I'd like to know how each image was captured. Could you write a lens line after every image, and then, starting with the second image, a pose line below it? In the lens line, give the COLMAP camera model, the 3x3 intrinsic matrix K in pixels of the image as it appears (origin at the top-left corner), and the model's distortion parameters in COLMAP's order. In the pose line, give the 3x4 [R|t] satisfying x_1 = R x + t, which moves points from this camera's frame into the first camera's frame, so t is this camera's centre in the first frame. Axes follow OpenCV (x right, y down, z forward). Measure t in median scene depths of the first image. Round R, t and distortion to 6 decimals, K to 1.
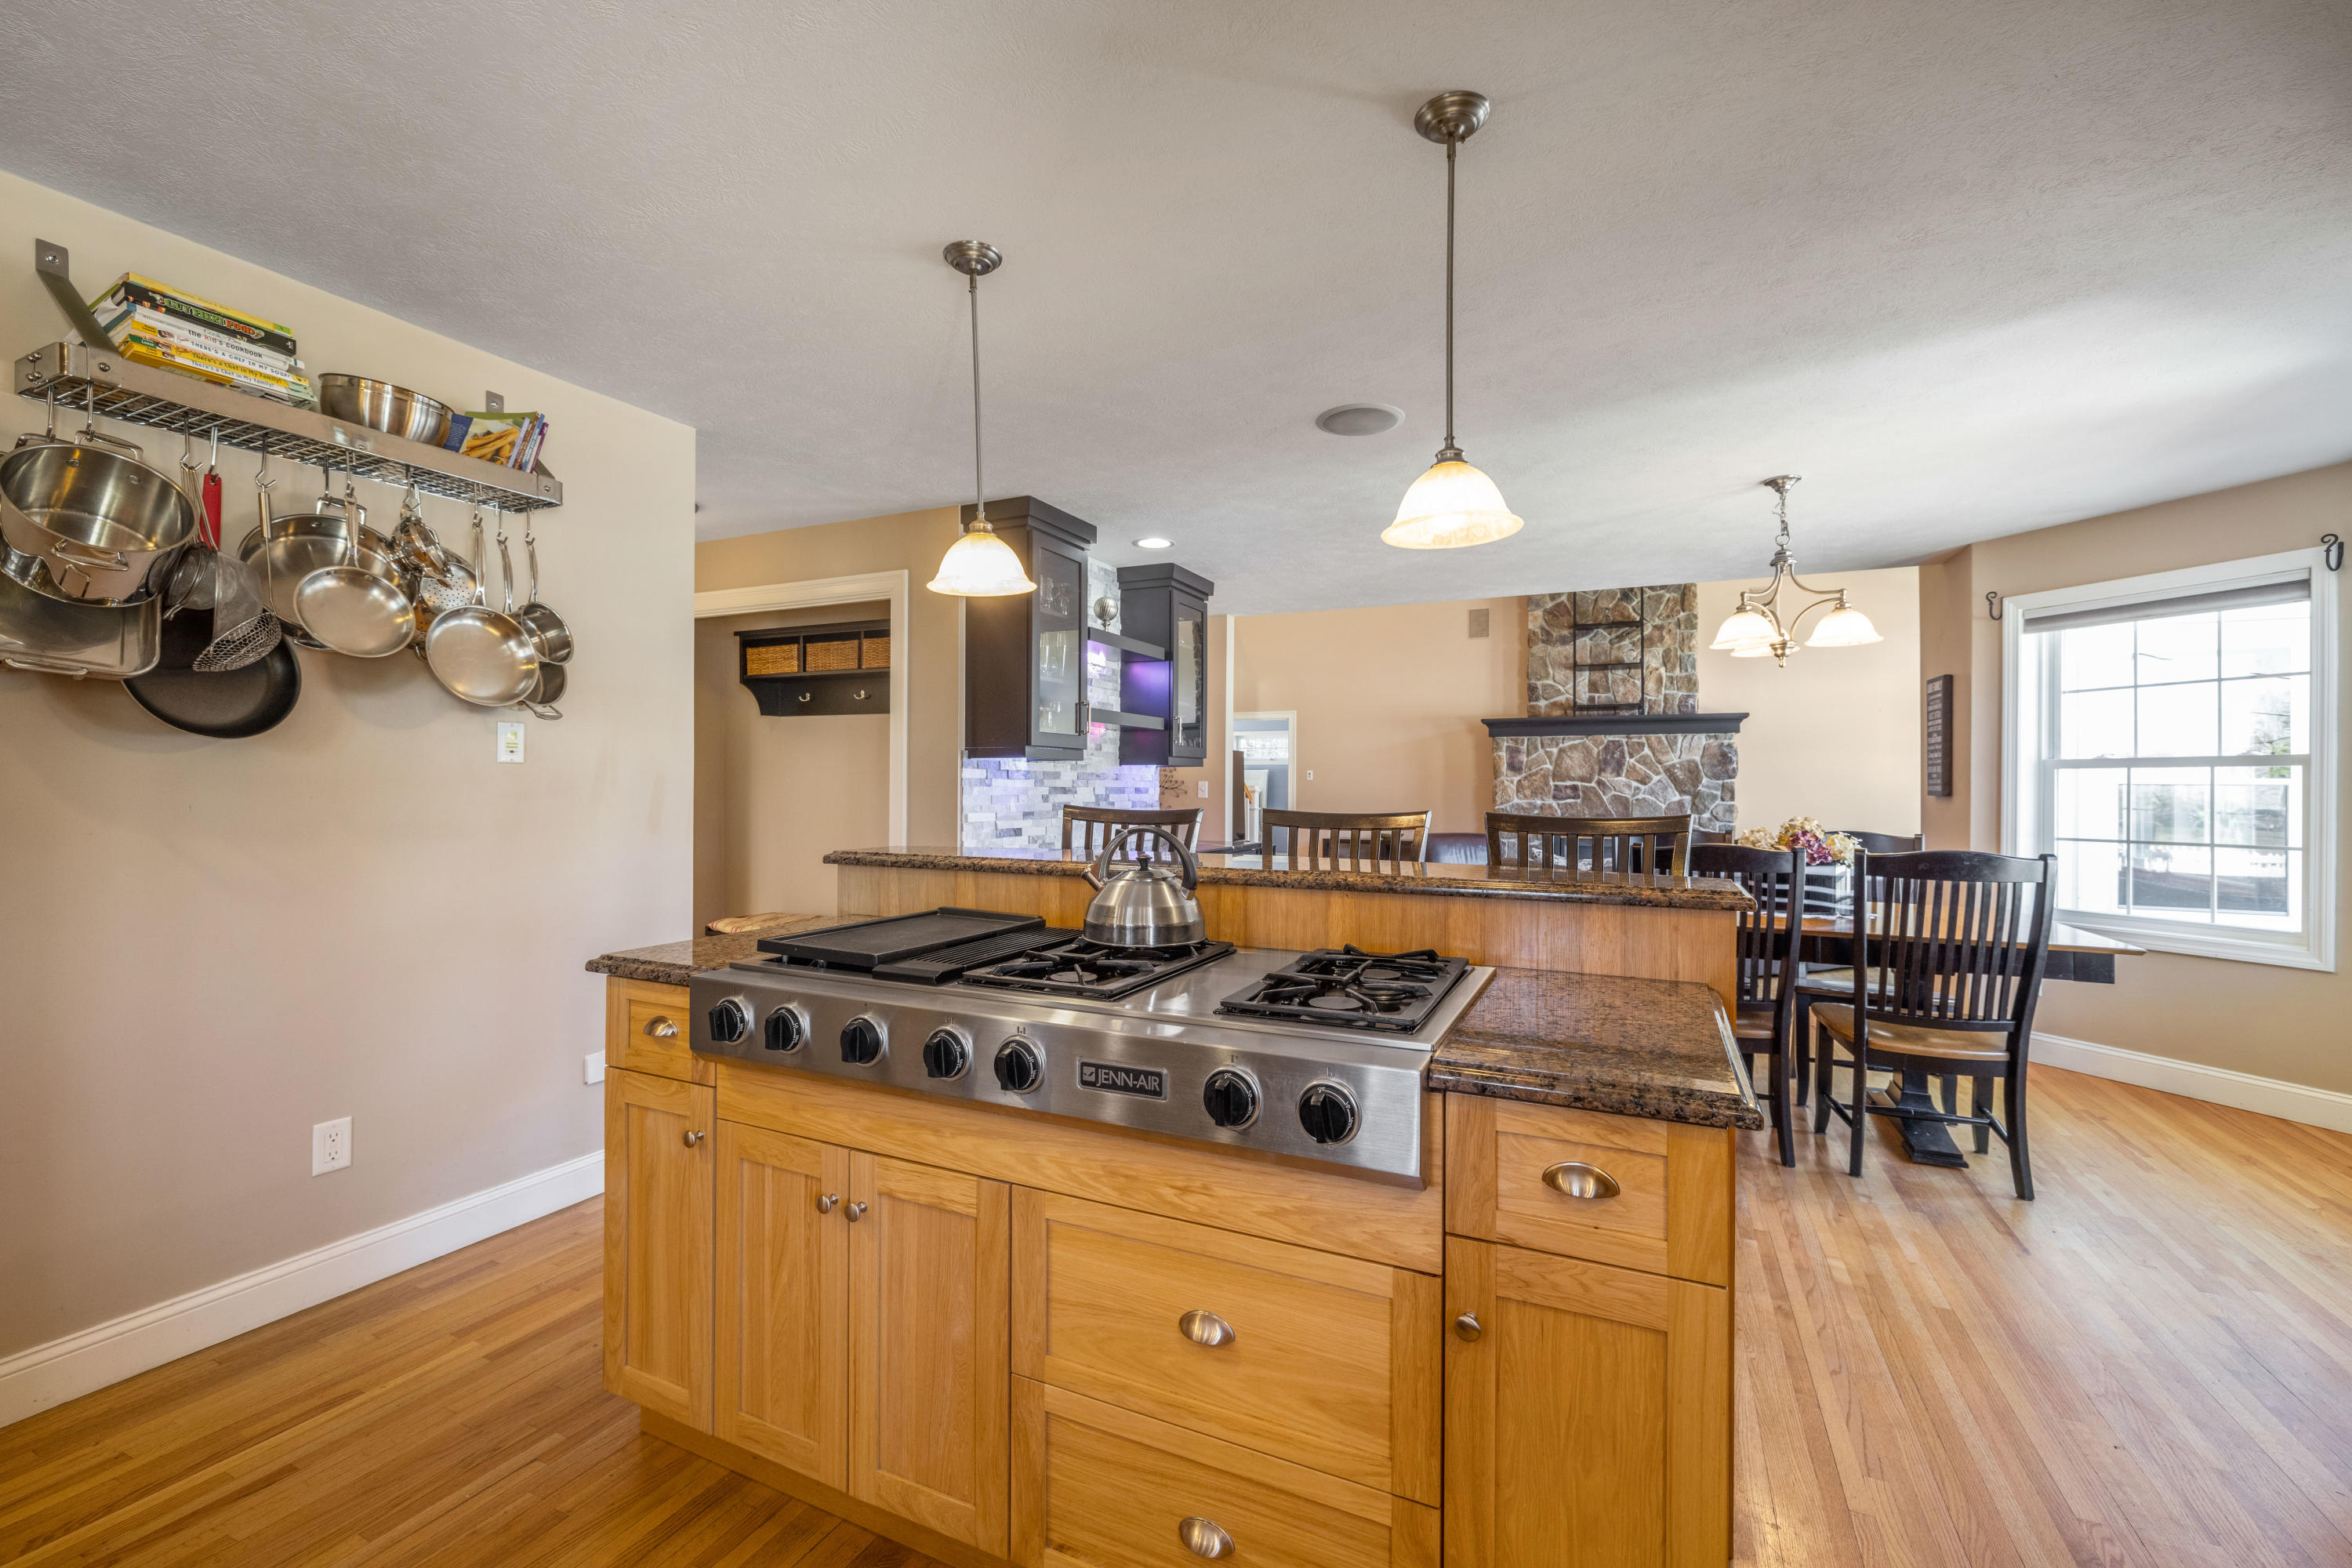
lens RADIAL K [[980.5, 0, 1174.5], [0, 980.5, 782.3], [0, 0, 1]] dist [0.001092, -0.000433]
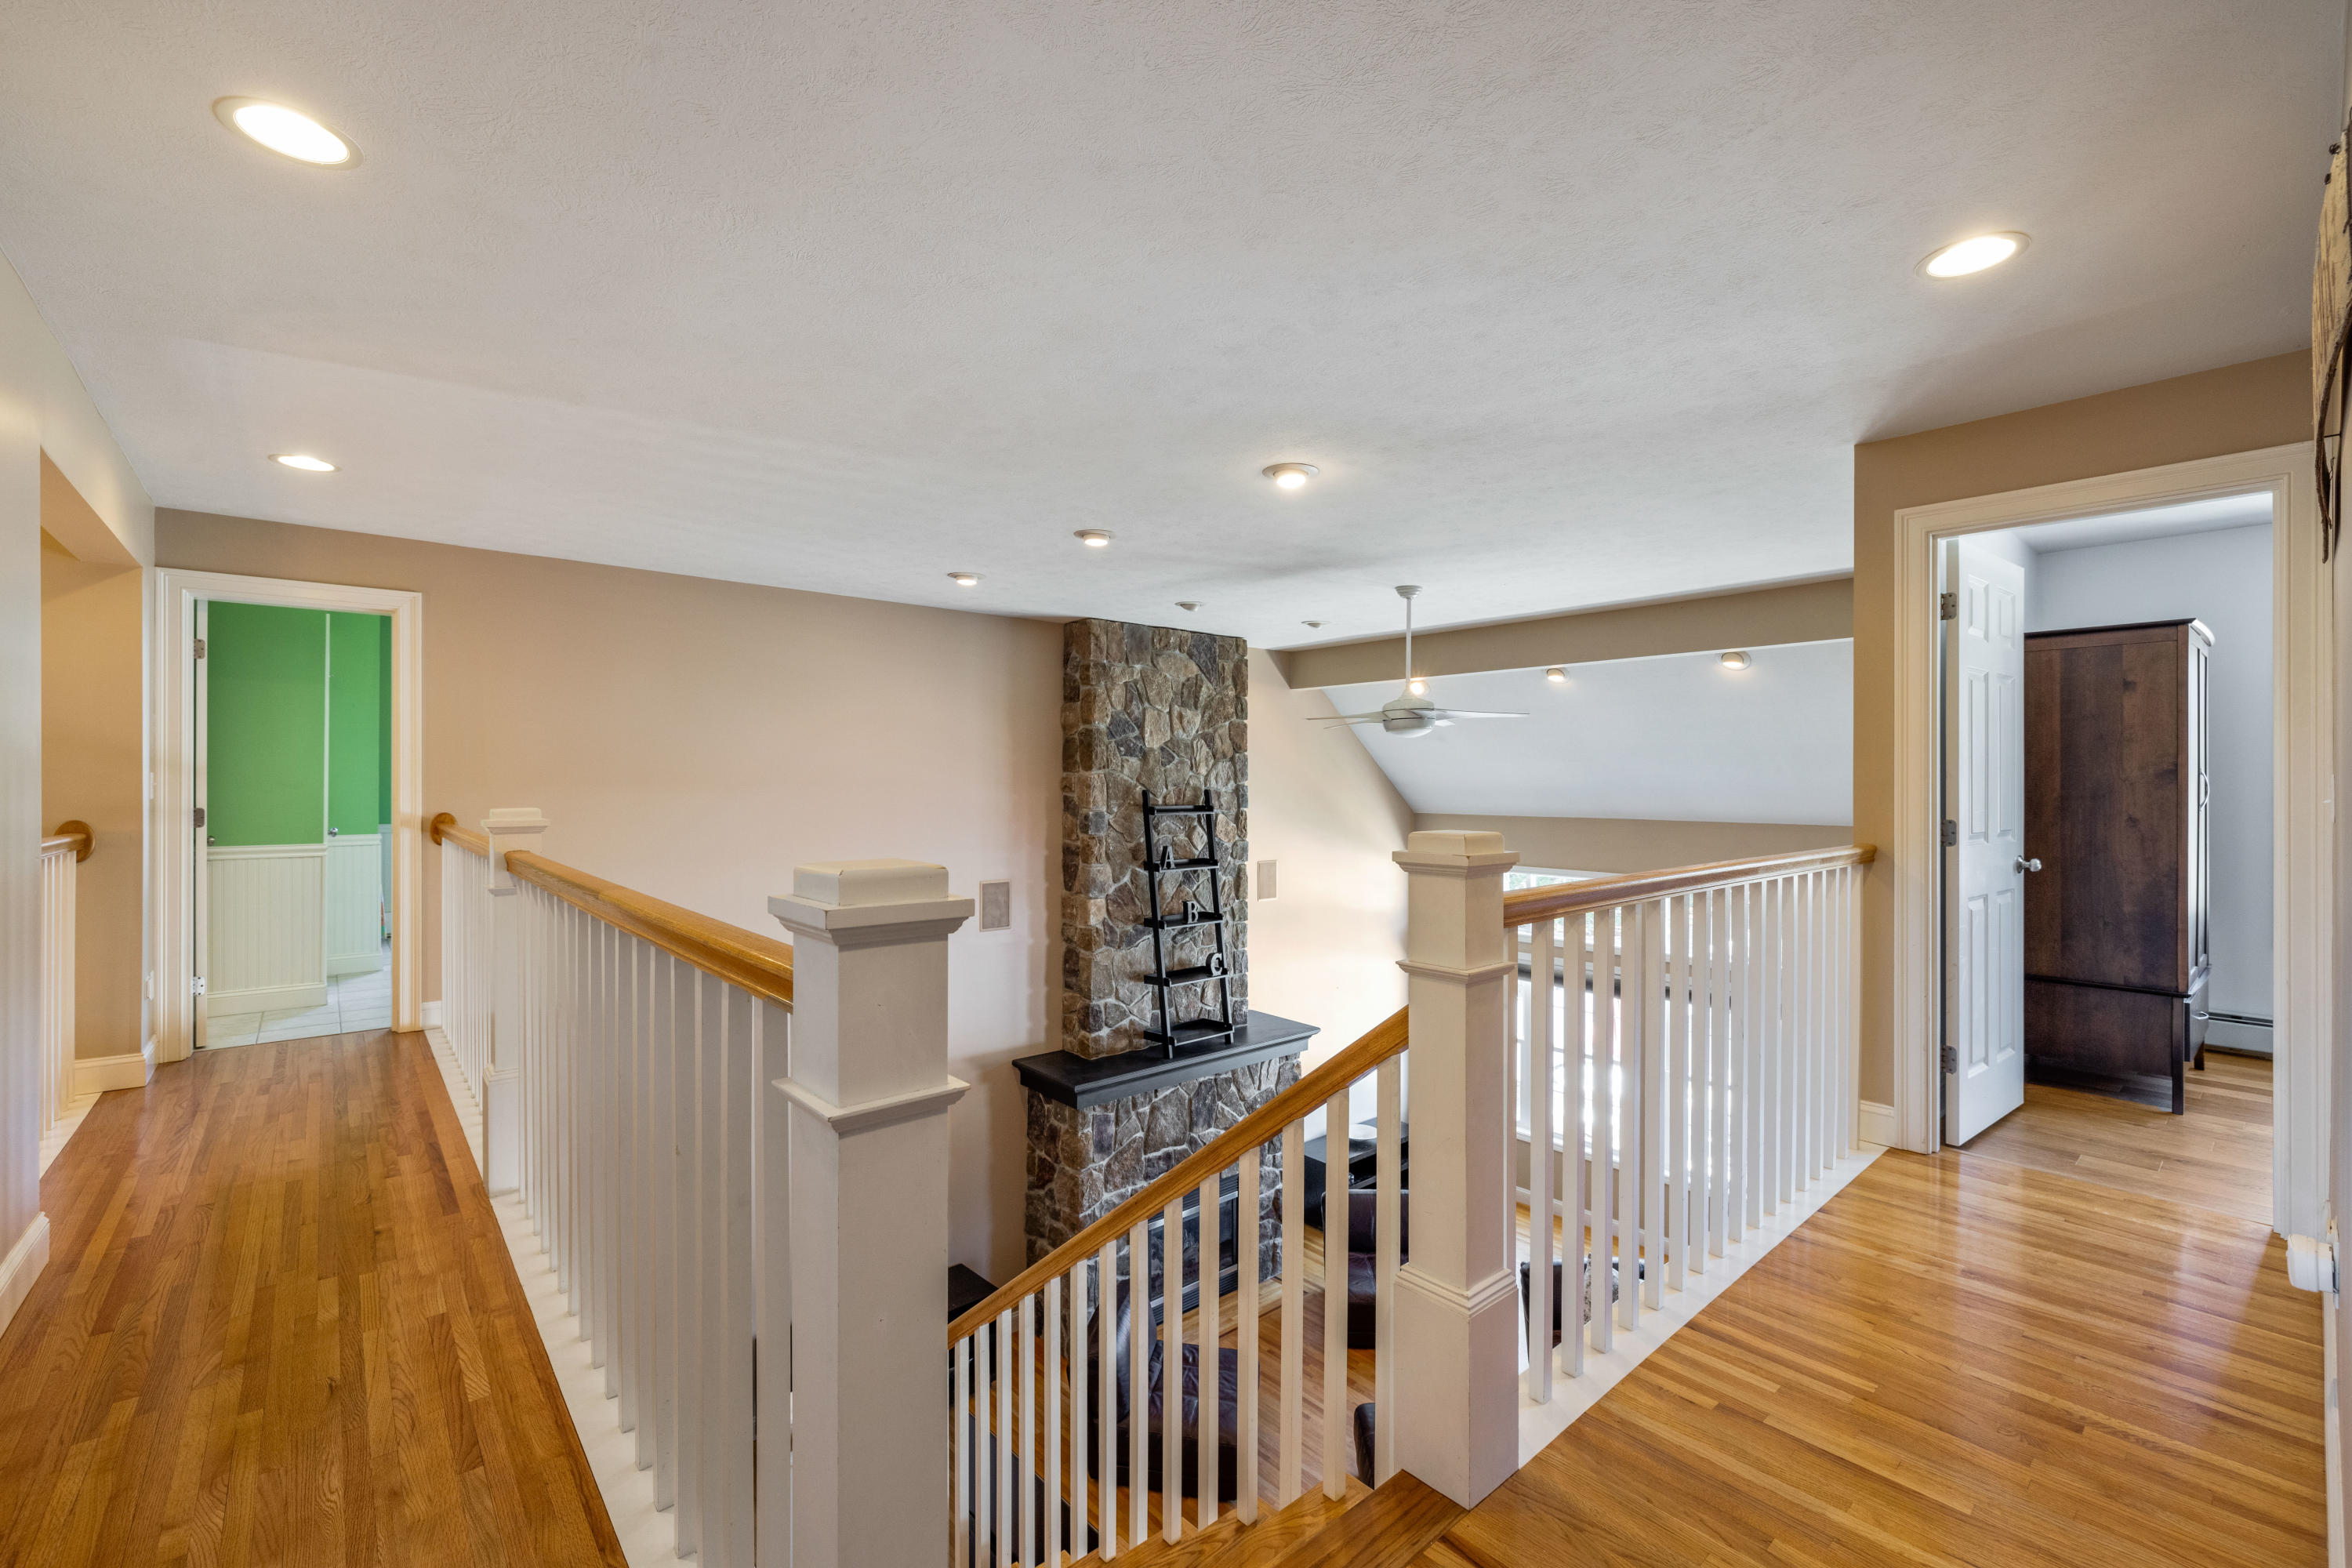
lens RADIAL K [[980.5, 0, 1174.5], [0, 980.5, 782.3], [0, 0, 1]] dist [0.001092, -0.000433]
pose [[0.400768, -0.002427, 0.916177, -0.244344], [-0.002198, 0.999991, 0.003610, -0.270714], [-0.916177, -0.003461, 0.400759, 0.714488]]
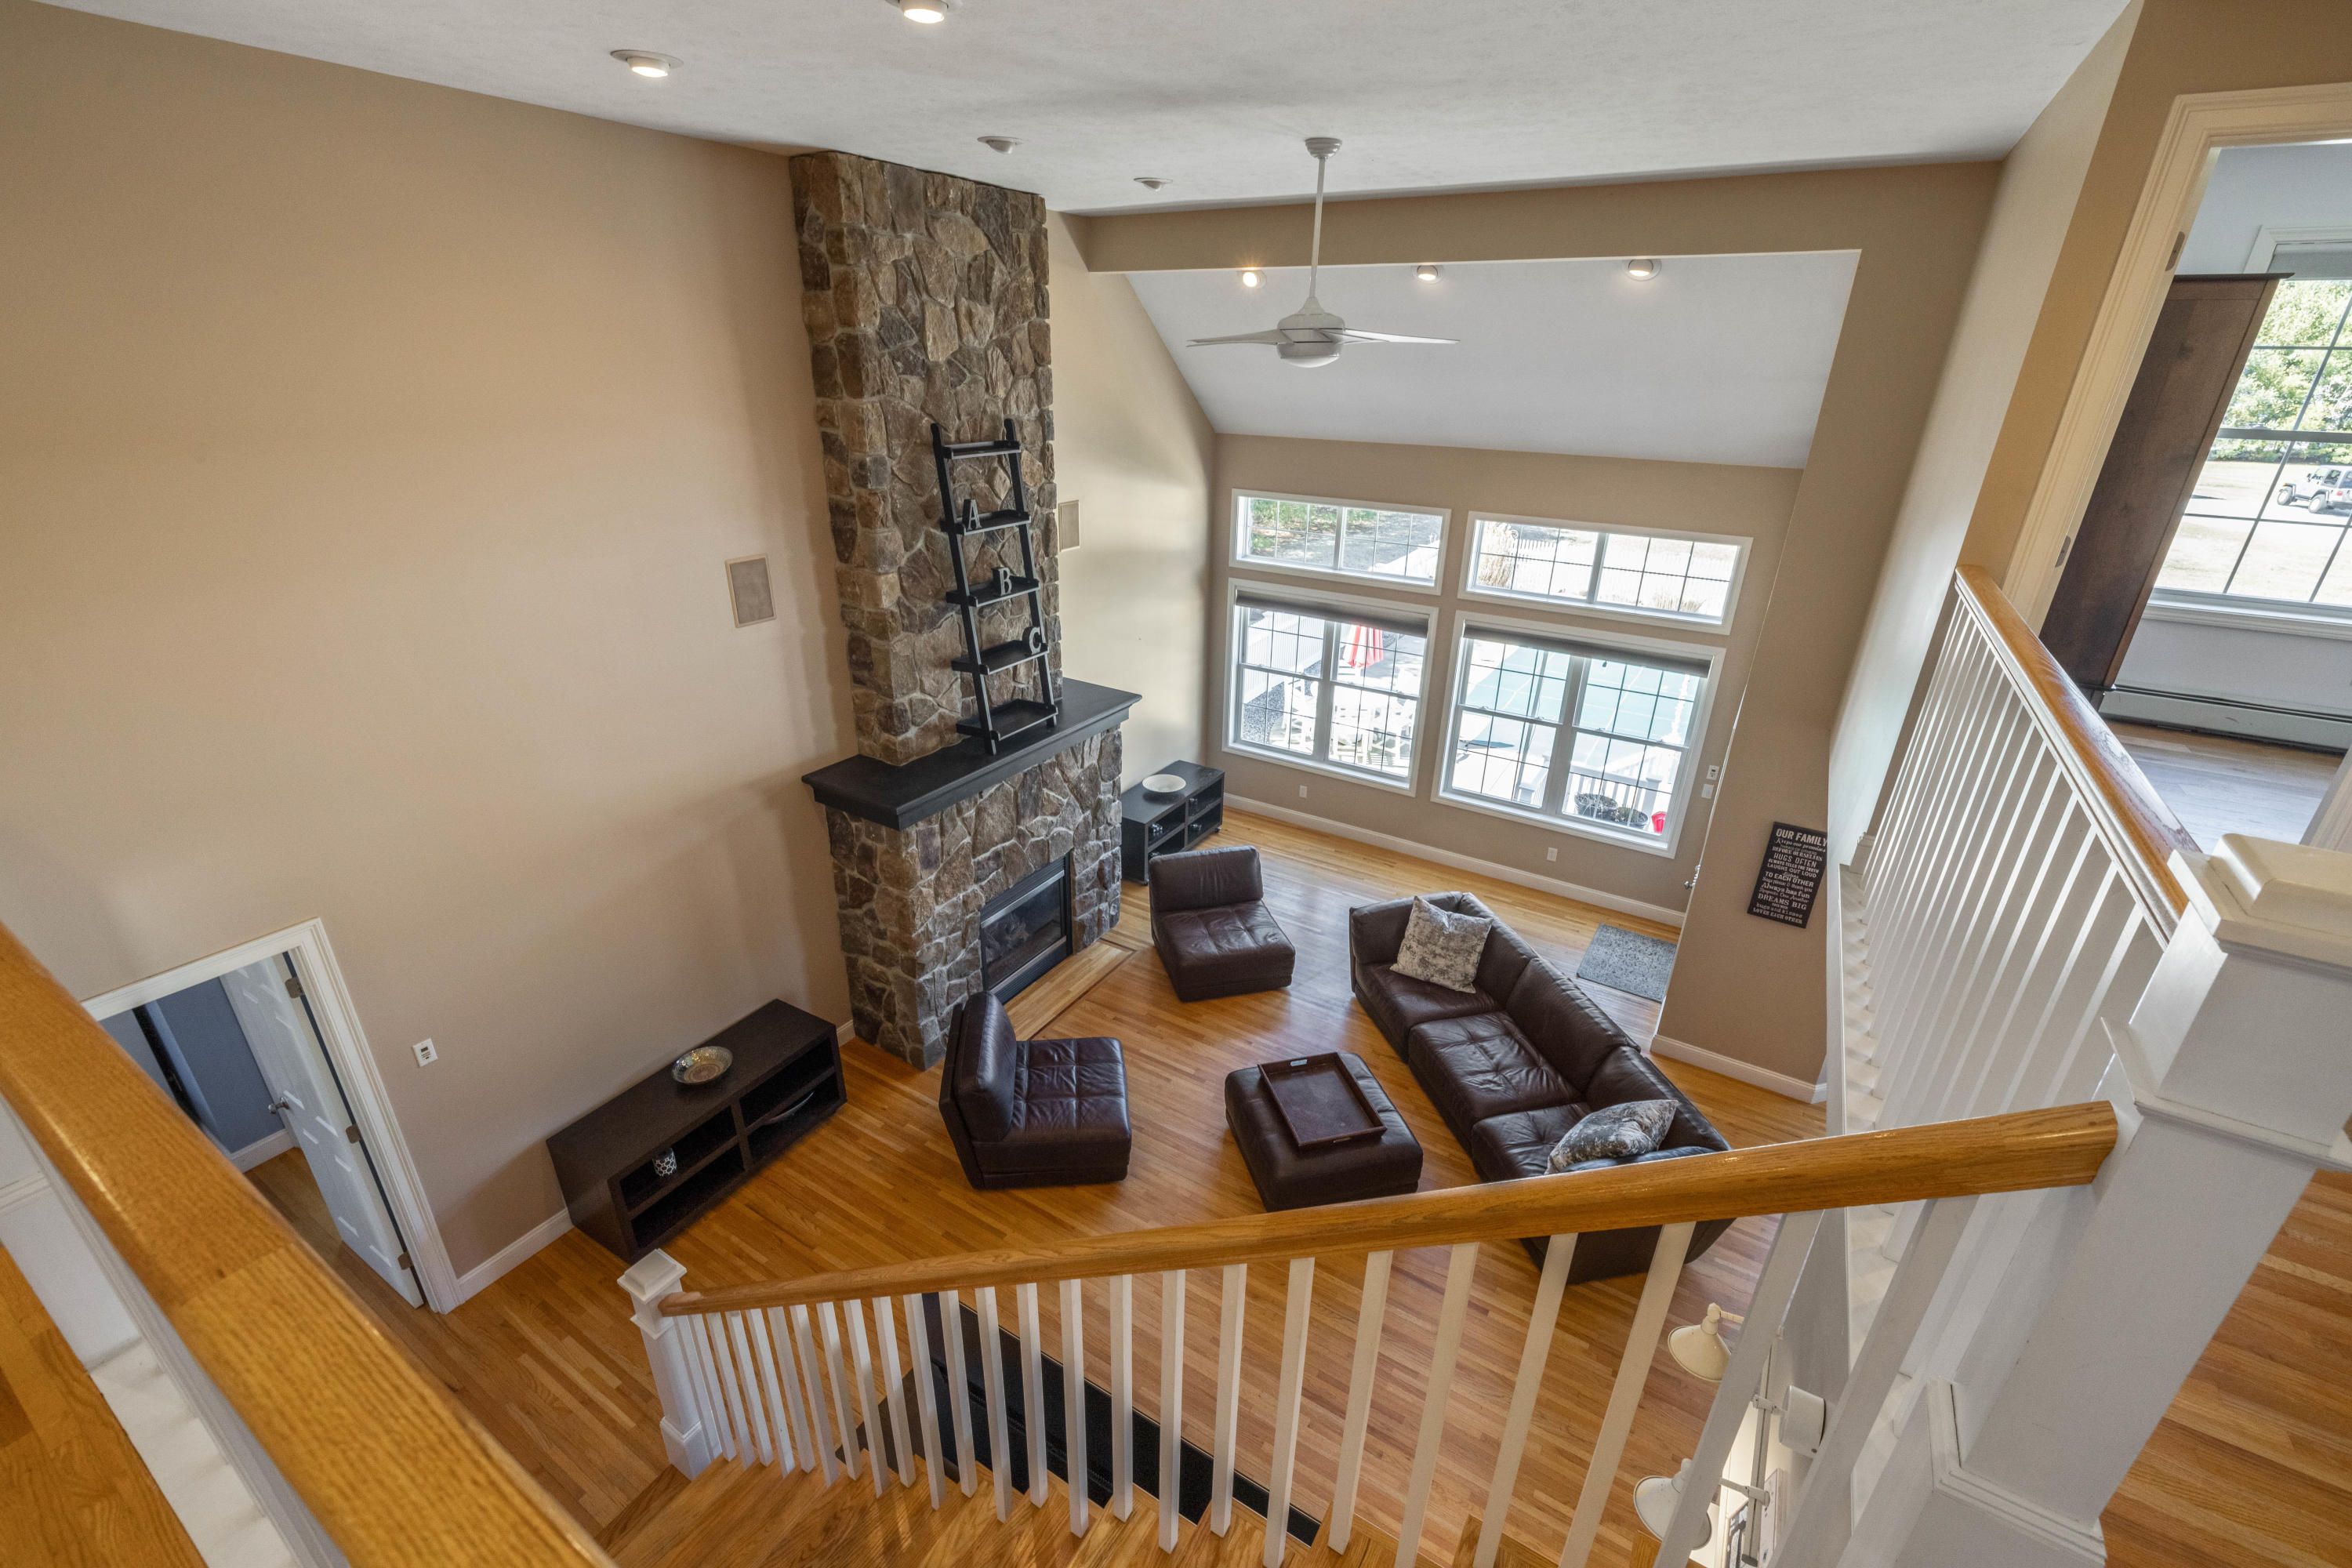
lens RADIAL K [[980.5, 0, 1174.5], [0, 980.5, 782.3], [0, 0, 1]] dist [0.001092, -0.000433]
pose [[0.107940, -0.396428, 0.911698, -0.150240], [-0.017800, 0.916139, 0.400466, -0.300756], [-0.993998, -0.059455, 0.091832, 0.831810]]
